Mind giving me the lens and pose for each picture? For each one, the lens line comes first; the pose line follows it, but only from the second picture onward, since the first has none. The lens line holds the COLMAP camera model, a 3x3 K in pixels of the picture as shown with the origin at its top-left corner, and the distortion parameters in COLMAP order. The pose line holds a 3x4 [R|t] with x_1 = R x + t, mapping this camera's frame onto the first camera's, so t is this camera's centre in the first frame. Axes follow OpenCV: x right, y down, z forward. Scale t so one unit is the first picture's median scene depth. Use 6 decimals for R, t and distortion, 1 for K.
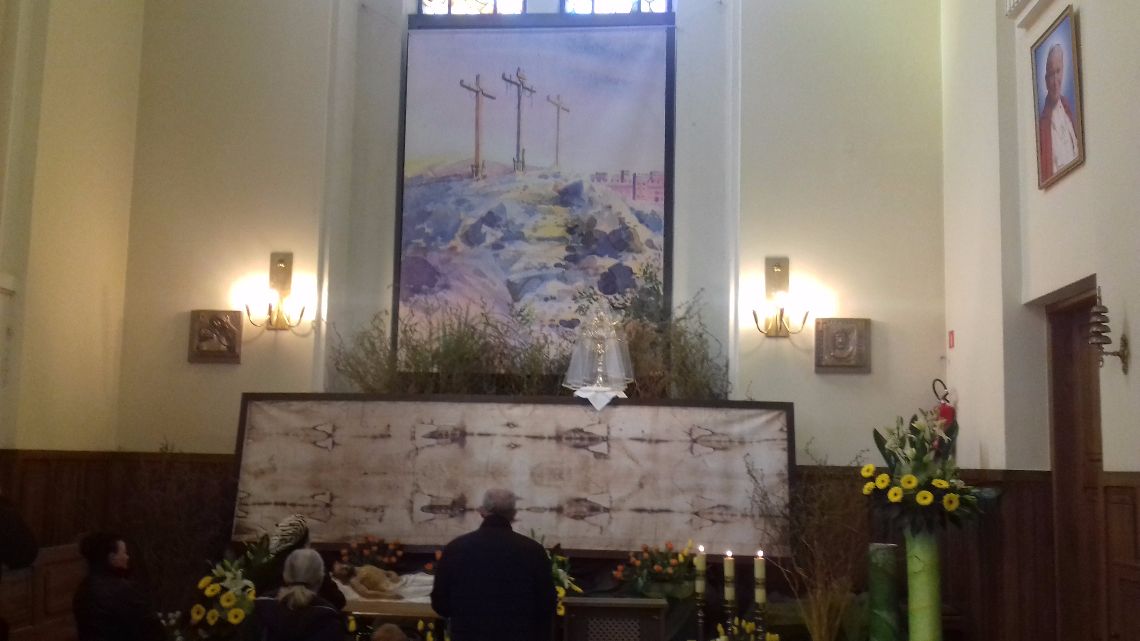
lens RADIAL K [[1064.4, 0, 567.2], [0, 1064.4, 320.0], [0, 0, 1]] dist [0.002937, 0.000000]
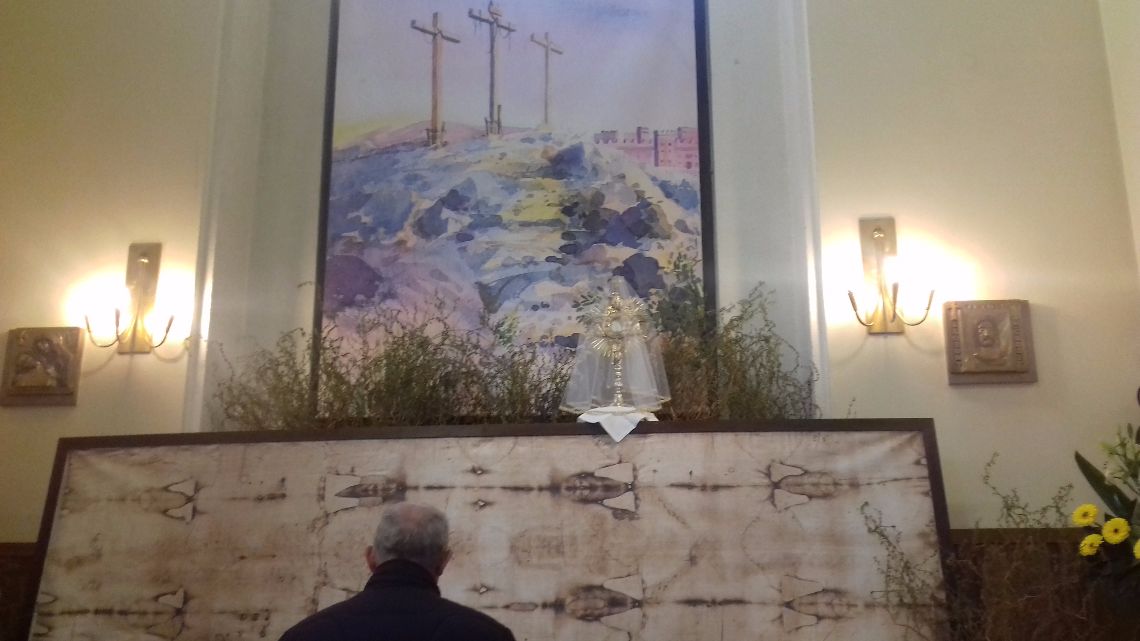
lens RADIAL K [[1064.4, 0, 574.3], [0, 1064.4, 321.3], [0, 0, 1]] dist [0.002937, 0.000000]
pose [[0.999646, -0.026373, 0.003608, 0.003405], [0.026619, 0.989917, -0.139127, 0.095182], [0.000098, 0.139174, 0.990268, 0.353603]]
